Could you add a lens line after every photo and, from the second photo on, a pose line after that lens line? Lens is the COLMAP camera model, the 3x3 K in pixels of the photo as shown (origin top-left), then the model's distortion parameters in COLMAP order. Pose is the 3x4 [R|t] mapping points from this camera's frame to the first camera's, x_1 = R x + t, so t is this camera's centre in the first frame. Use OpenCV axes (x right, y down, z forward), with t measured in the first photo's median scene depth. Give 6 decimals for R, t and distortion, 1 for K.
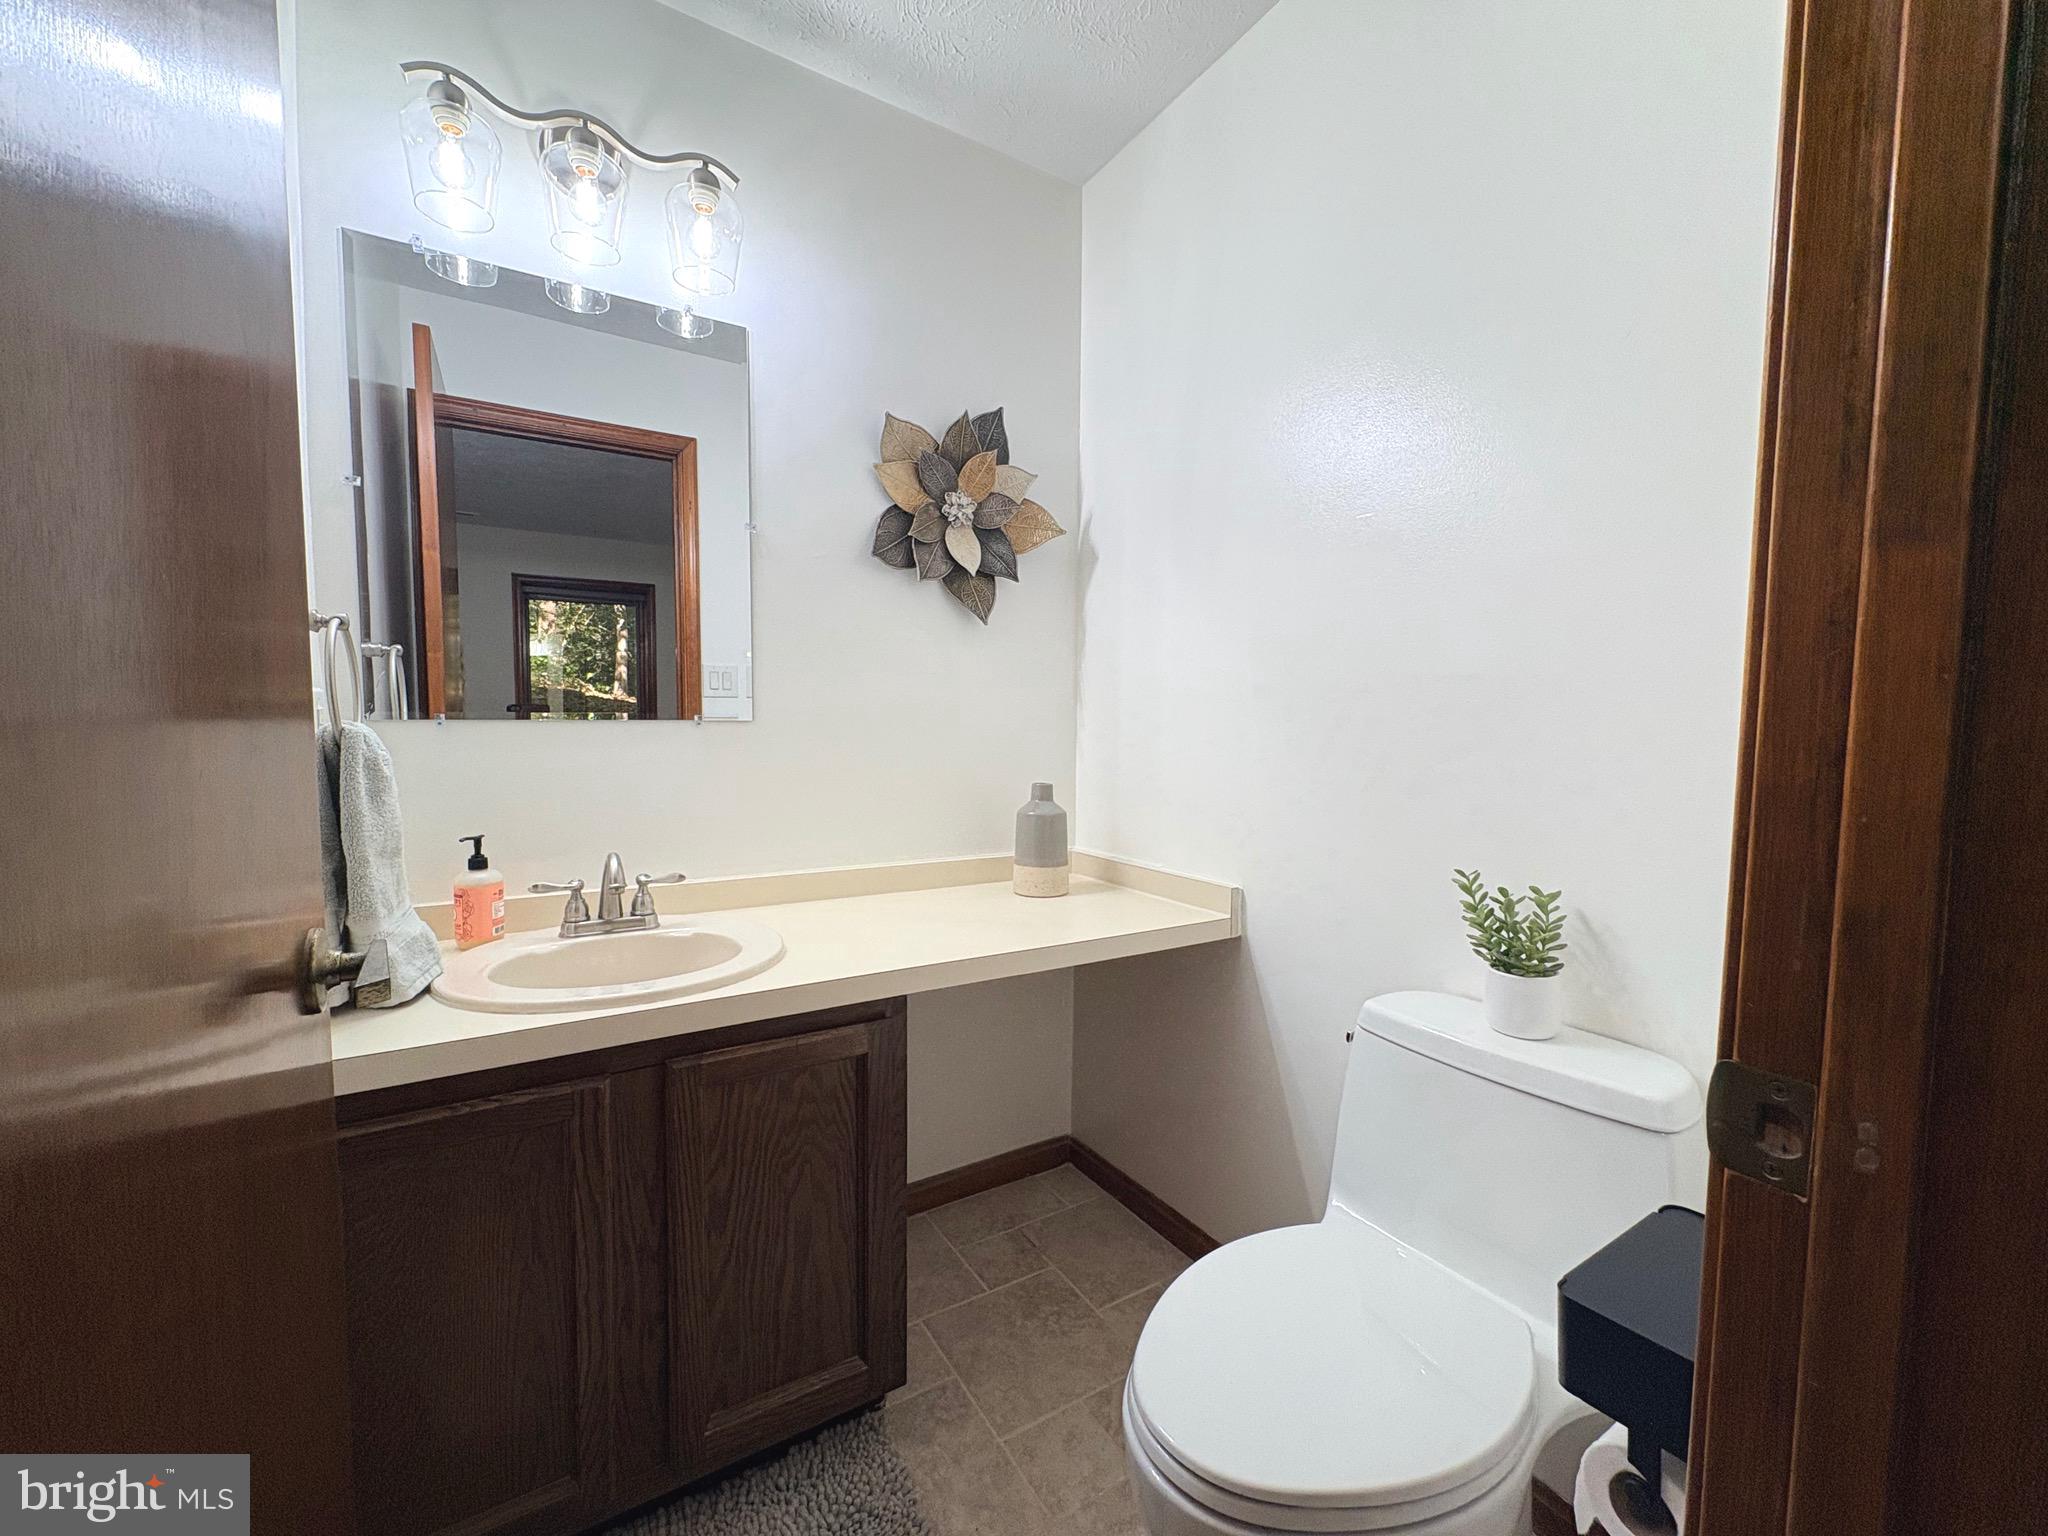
lens RADIAL K [[829.8, 0, 1033.8], [0, 829.8, 769.8], [0, 0, 1]] dist [0.003090, 0.000398]
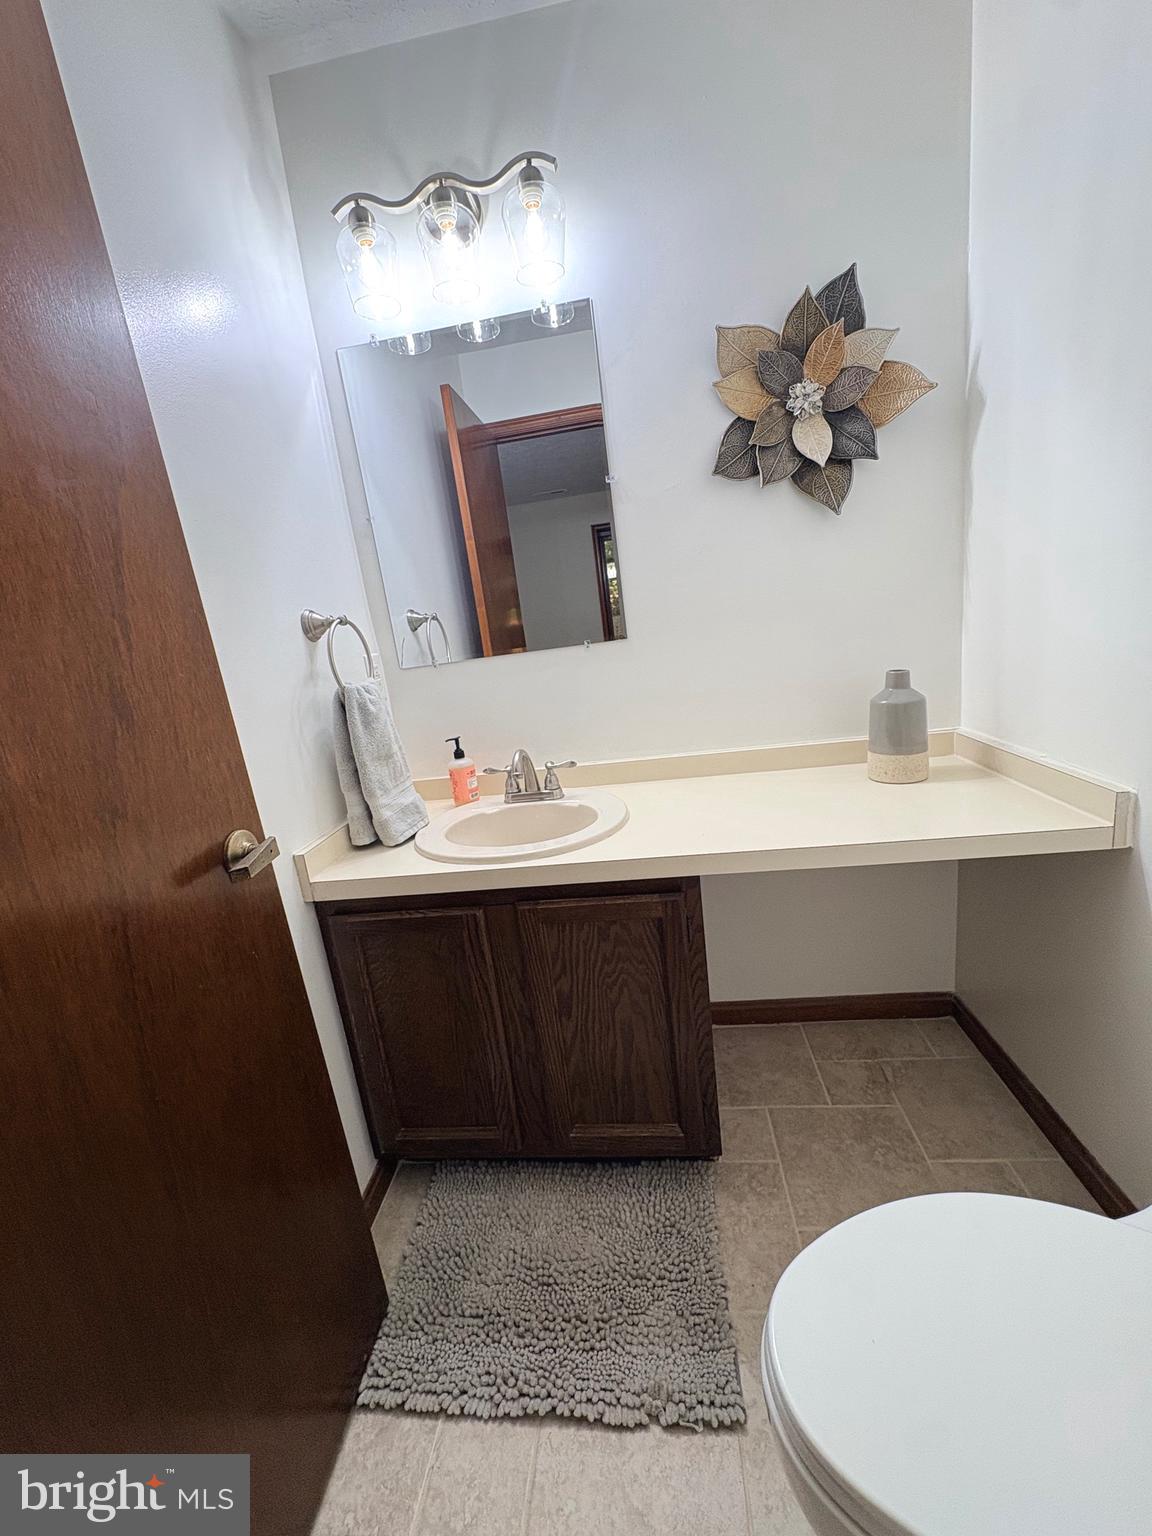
lens RADIAL K [[622.3, 0, 575.2], [0, 622.3, 768.9], [0, 0, 1]] dist [0.003090, 0.000398]
pose [[0.774949, 0.041381, -0.630668, 0.236047], [0.093705, 0.979303, 0.179400, -0.048708], [0.625039, -0.198123, 0.755032, 0.214550]]
